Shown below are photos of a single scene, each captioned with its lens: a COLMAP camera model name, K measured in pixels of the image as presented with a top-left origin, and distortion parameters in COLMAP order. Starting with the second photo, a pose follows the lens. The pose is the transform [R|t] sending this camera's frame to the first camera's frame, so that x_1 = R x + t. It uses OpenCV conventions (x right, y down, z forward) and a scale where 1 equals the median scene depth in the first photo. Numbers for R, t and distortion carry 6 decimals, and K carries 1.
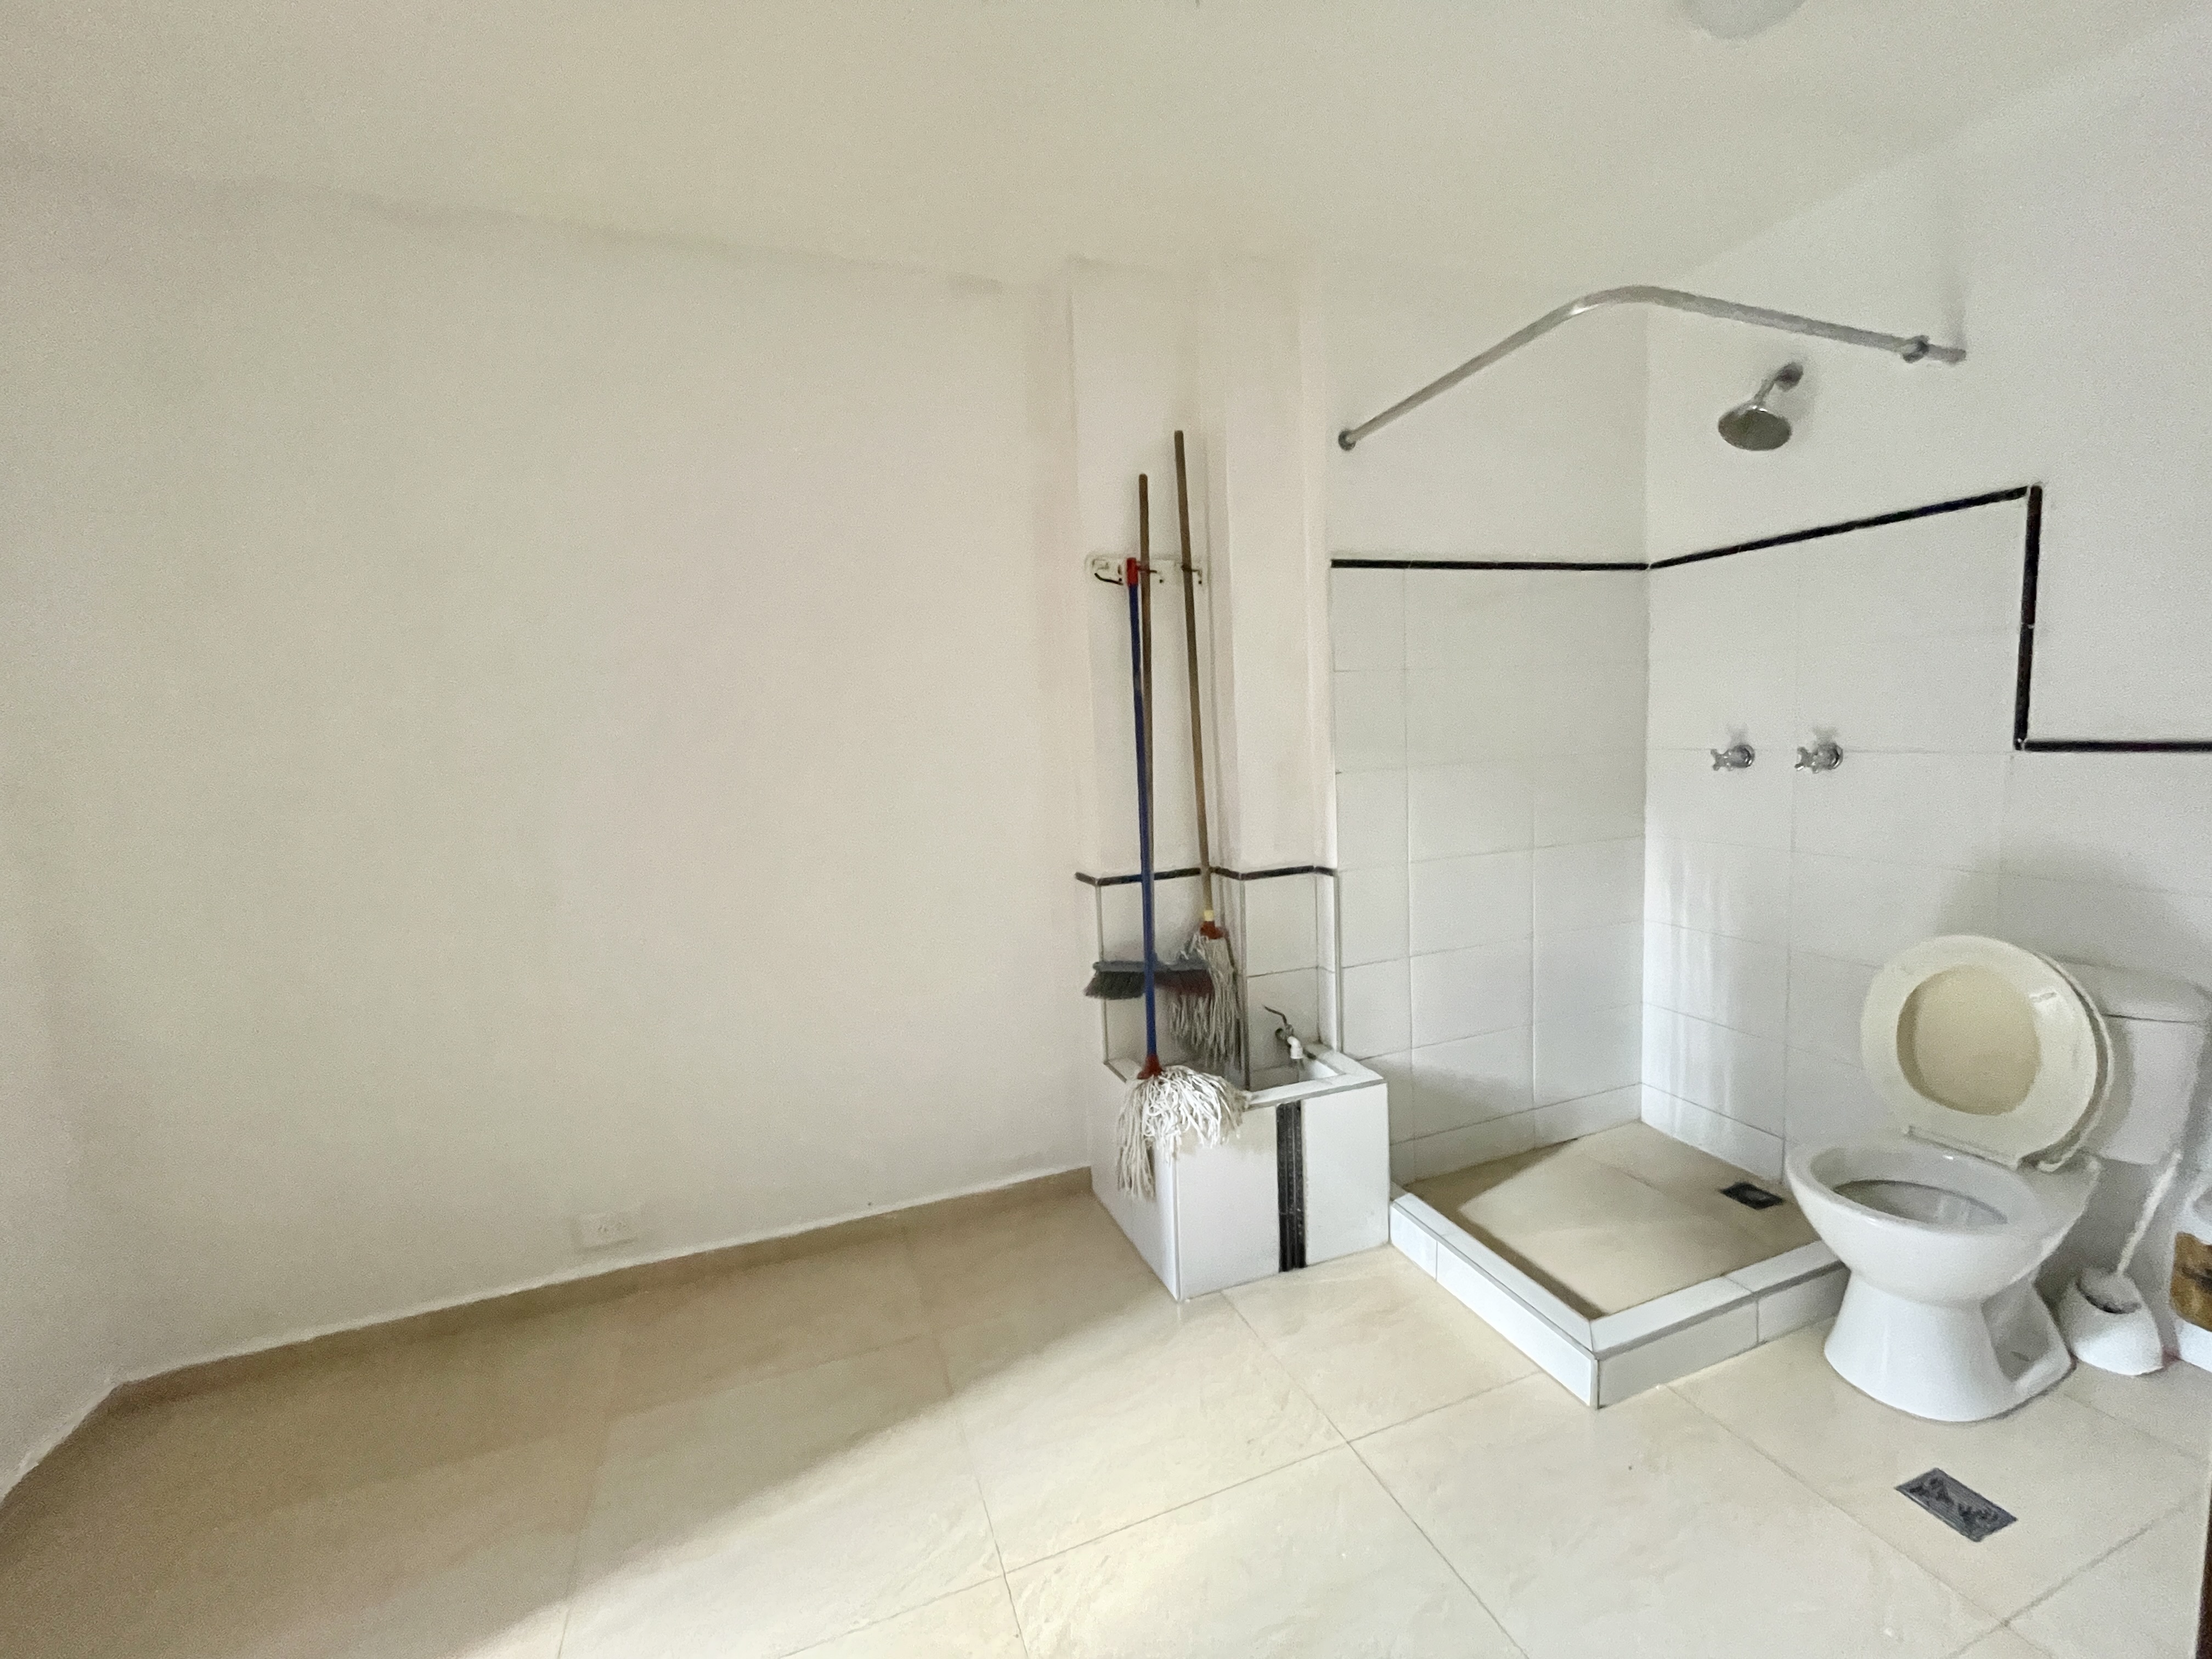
lens RADIAL K [[906.1, 0, 1115.0], [0, 906.1, 826.2], [0, 0, 1]] dist [-0.000995, 0.000147]
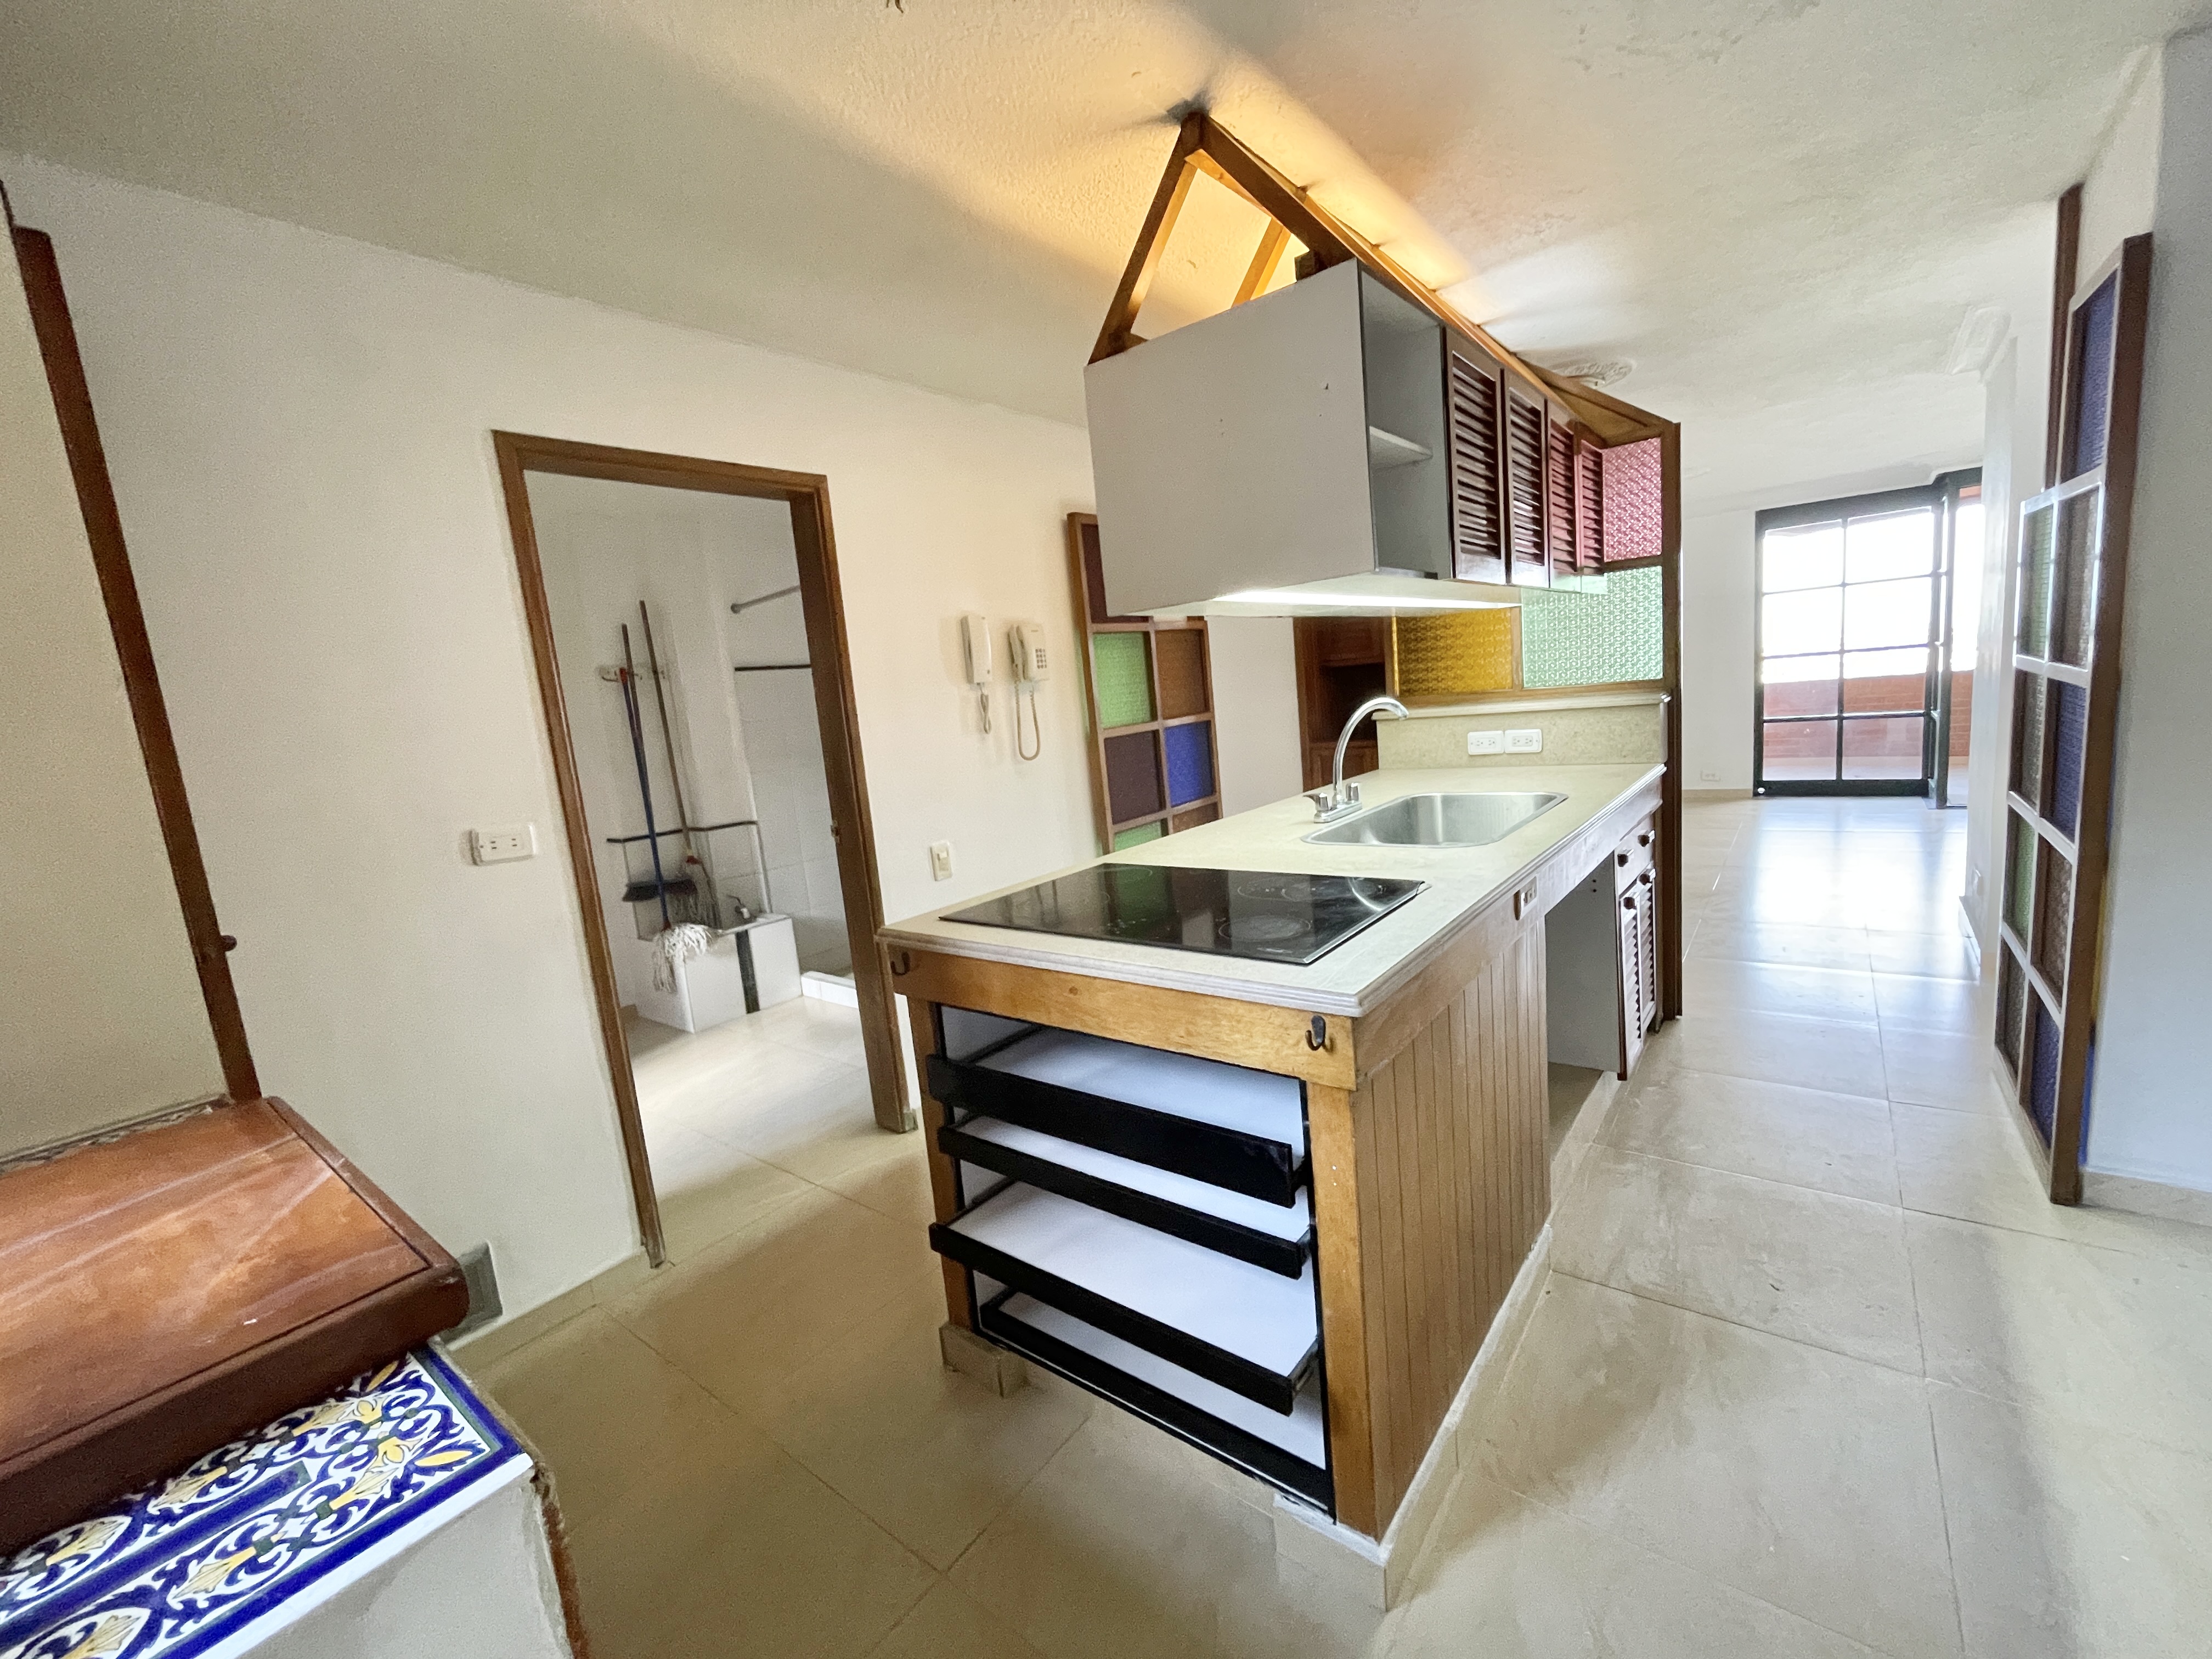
lens RADIAL K [[906.1, 0, 1107.1], [0, 906.1, 823.3], [0, 0, 1]] dist [-0.000995, 0.000147]
pose [[0.857363, -0.104749, 0.503941, -0.100555], [0.115432, 0.993264, 0.010075, 0.123456], [-0.501602, 0.049533, 0.863680, -1.116764]]
